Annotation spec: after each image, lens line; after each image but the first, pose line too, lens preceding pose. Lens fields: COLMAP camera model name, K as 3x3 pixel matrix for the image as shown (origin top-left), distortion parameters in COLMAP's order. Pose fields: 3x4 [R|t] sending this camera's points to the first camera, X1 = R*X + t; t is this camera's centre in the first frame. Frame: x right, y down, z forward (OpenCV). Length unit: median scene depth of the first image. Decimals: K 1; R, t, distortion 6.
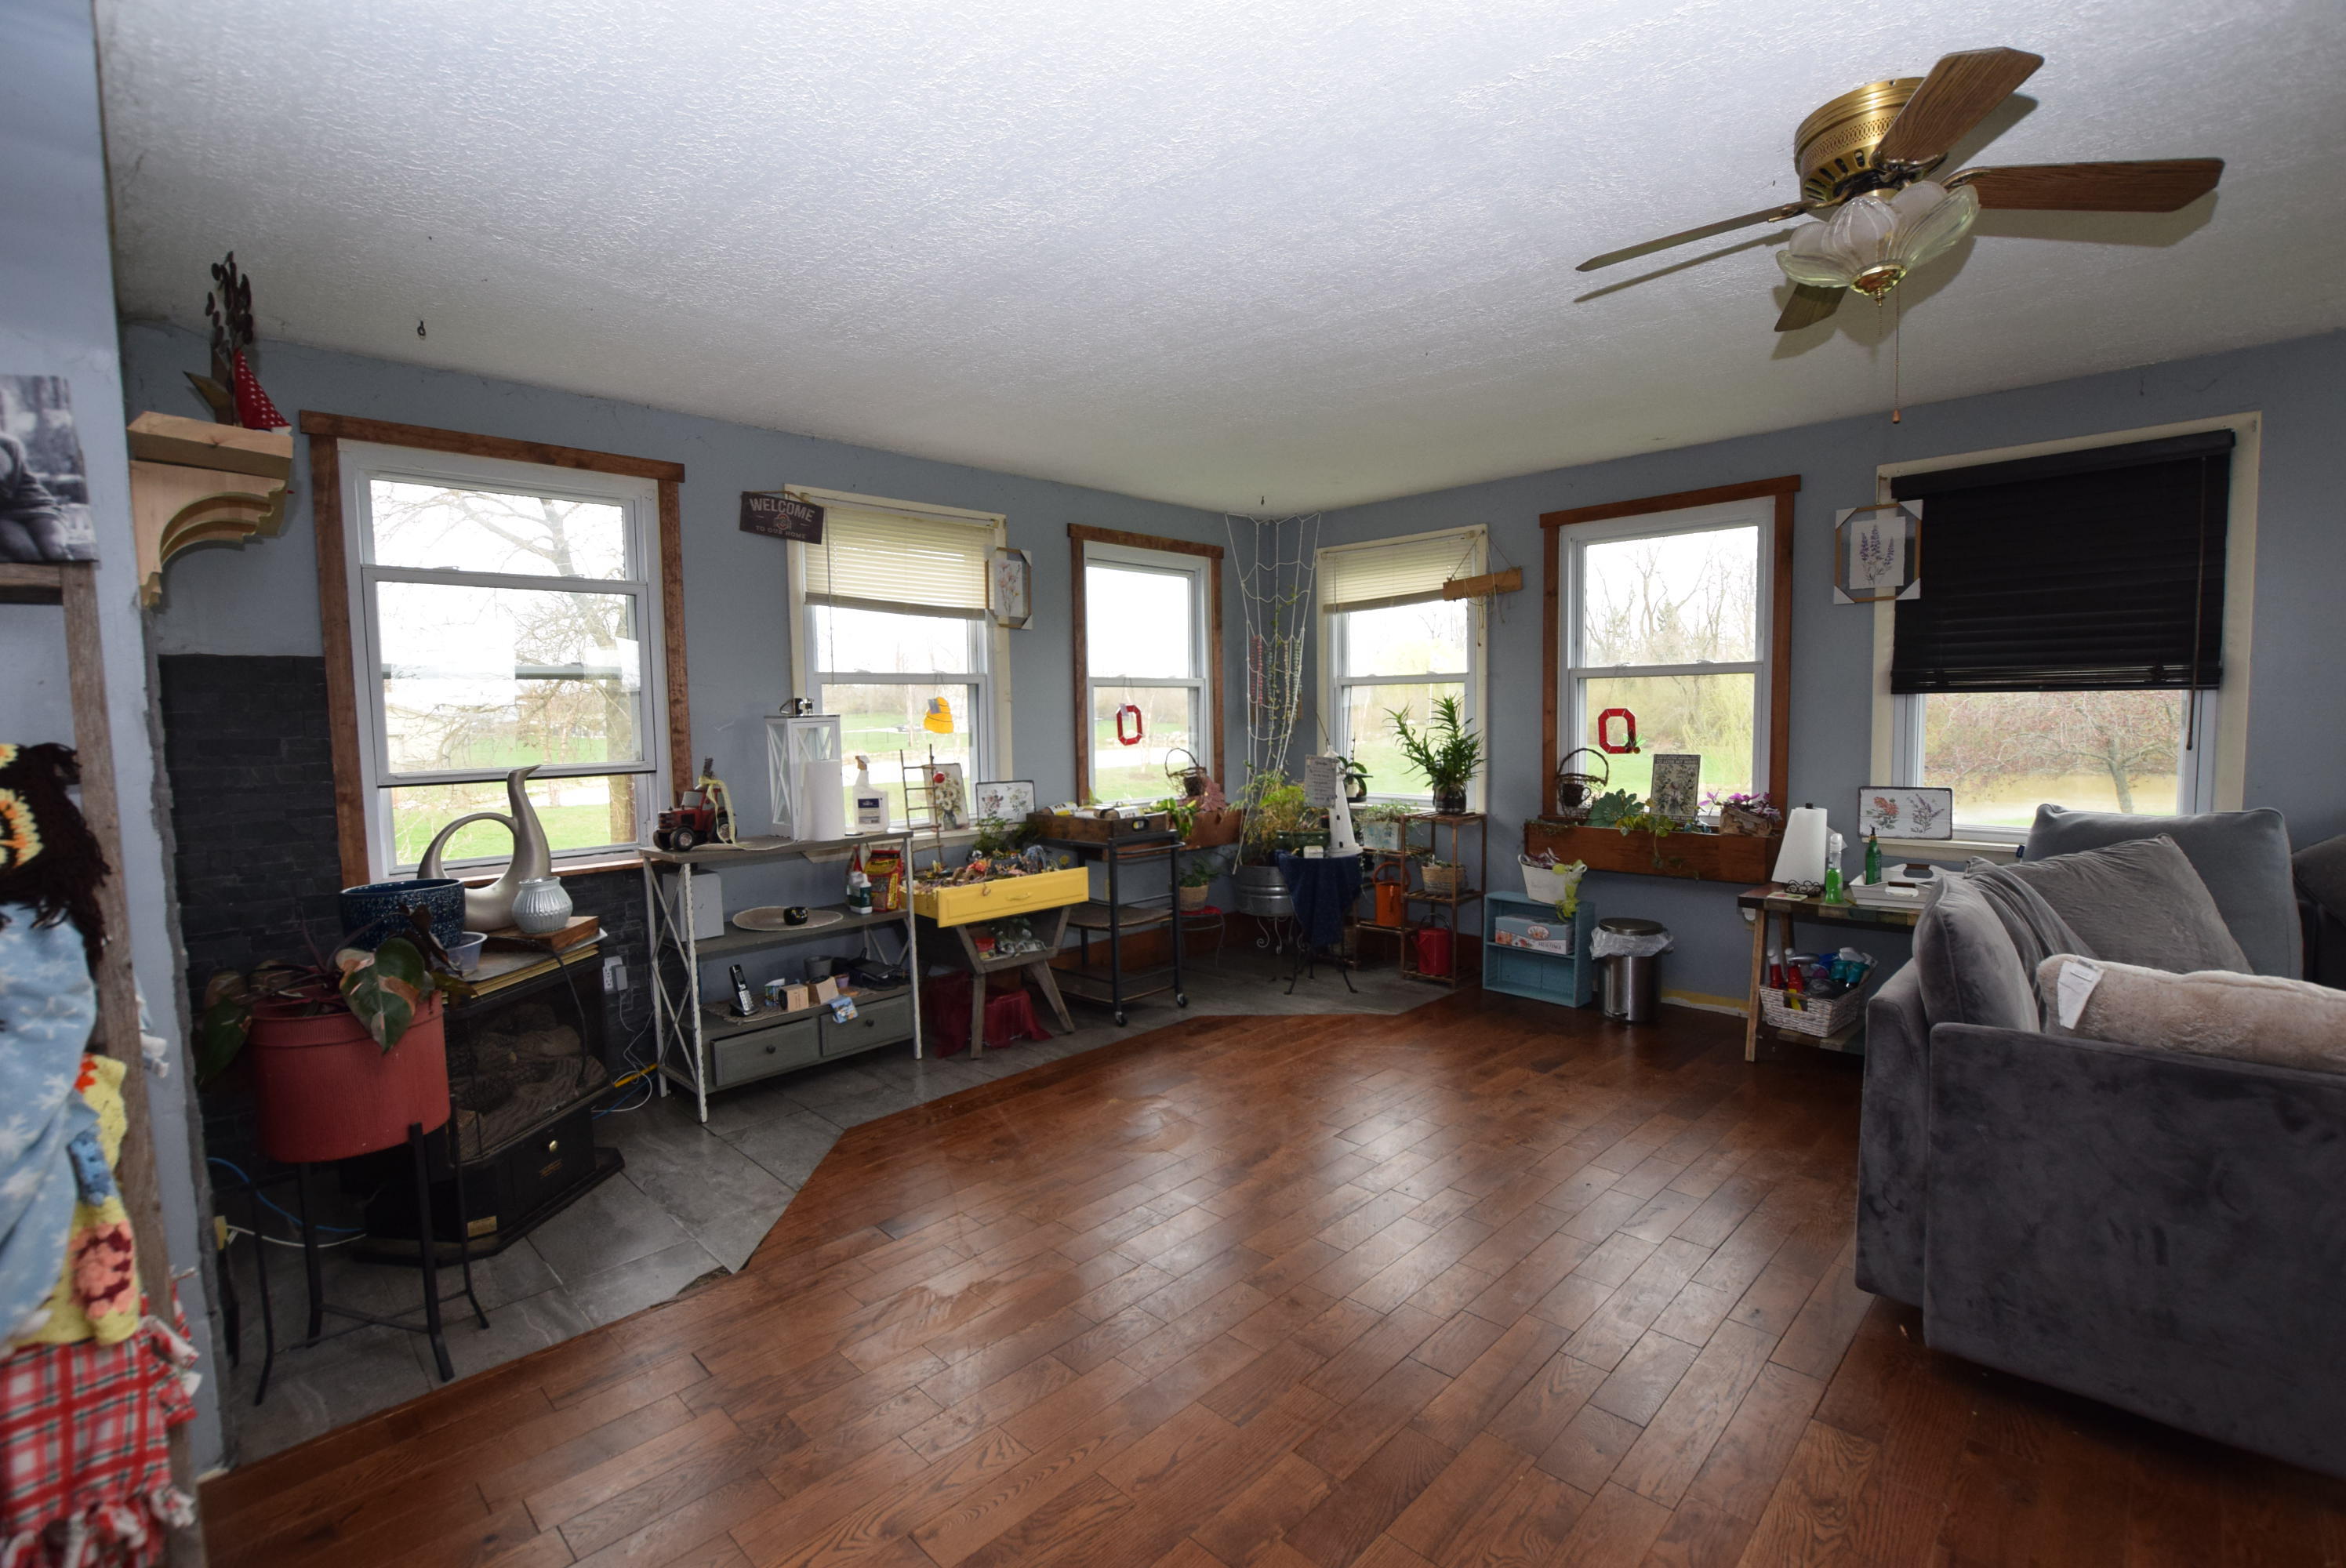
lens RADIAL K [[1049.3, 0, 1178.4], [0, 1049.3, 791.5], [0, 0, 1]] dist [-0.011211, -0.000510]
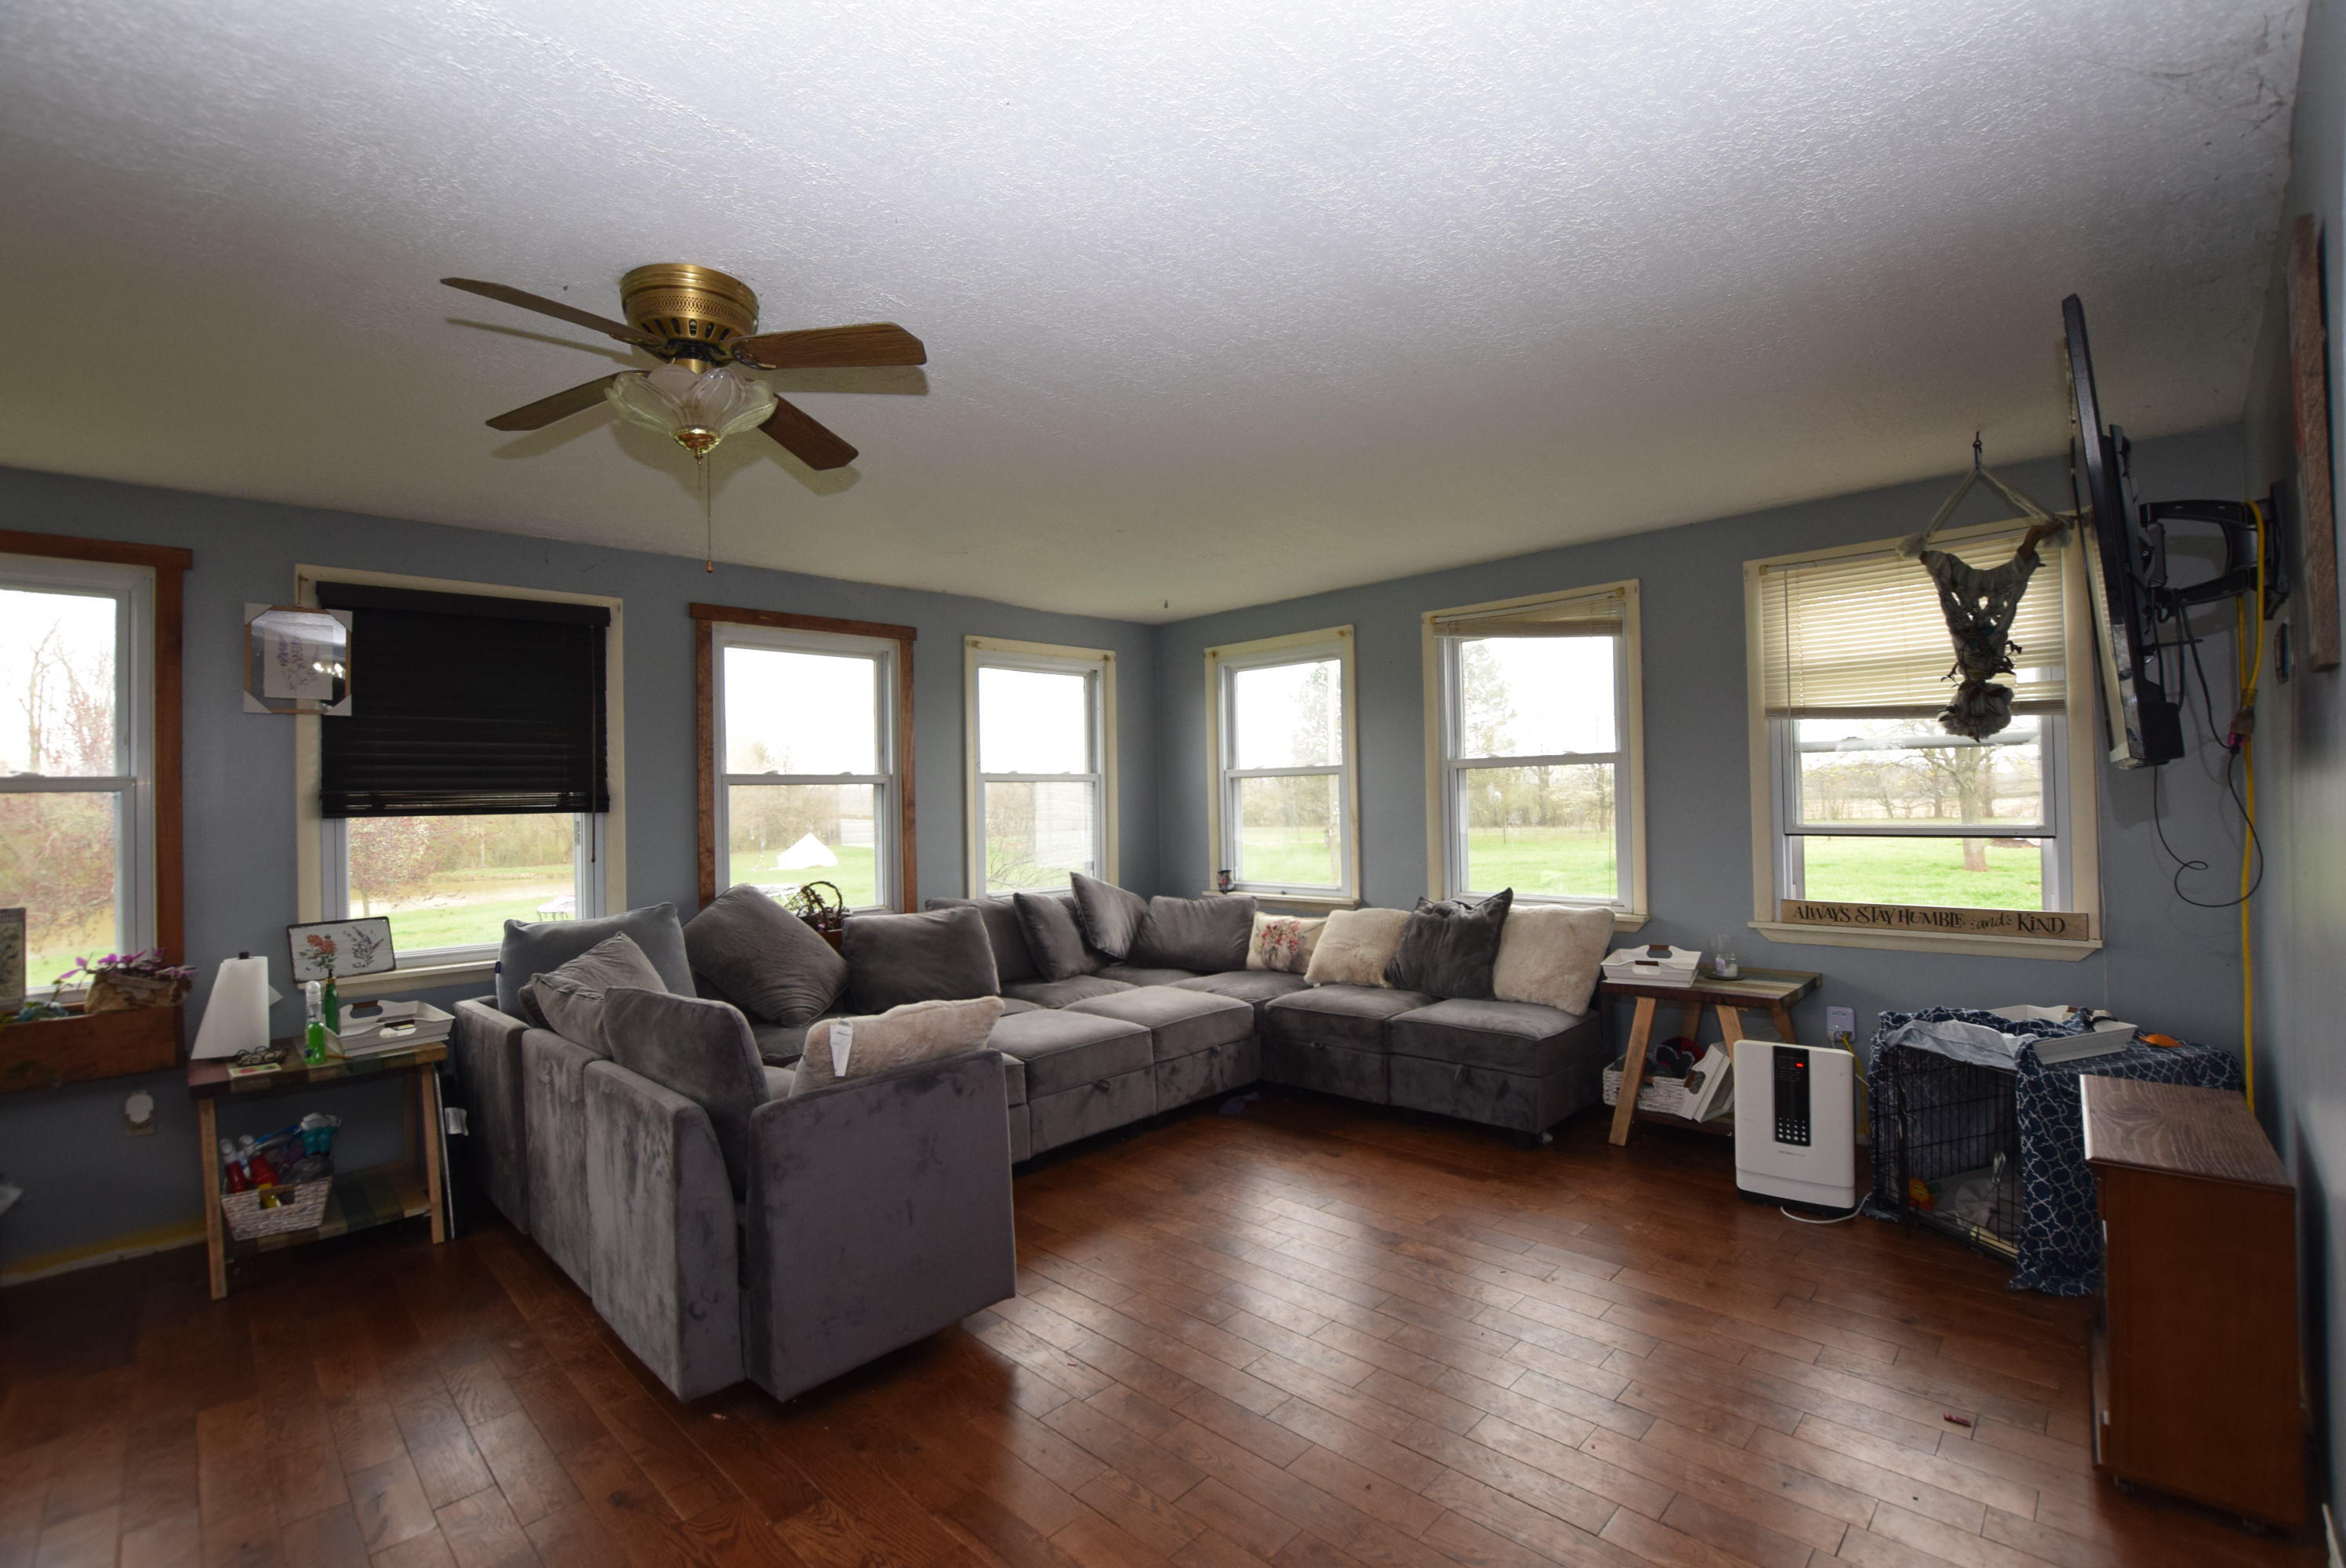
lens RADIAL K [[1049.3, 0, 1175.1], [0, 1049.3, 785.1], [0, 0, 1]] dist [-0.011211, -0.000510]
pose [[0.015961, 0.027954, 0.999482, -0.206613], [0.099083, 0.994645, -0.029401, -0.023095], [-0.994951, 0.099501, 0.013105, 0.260534]]
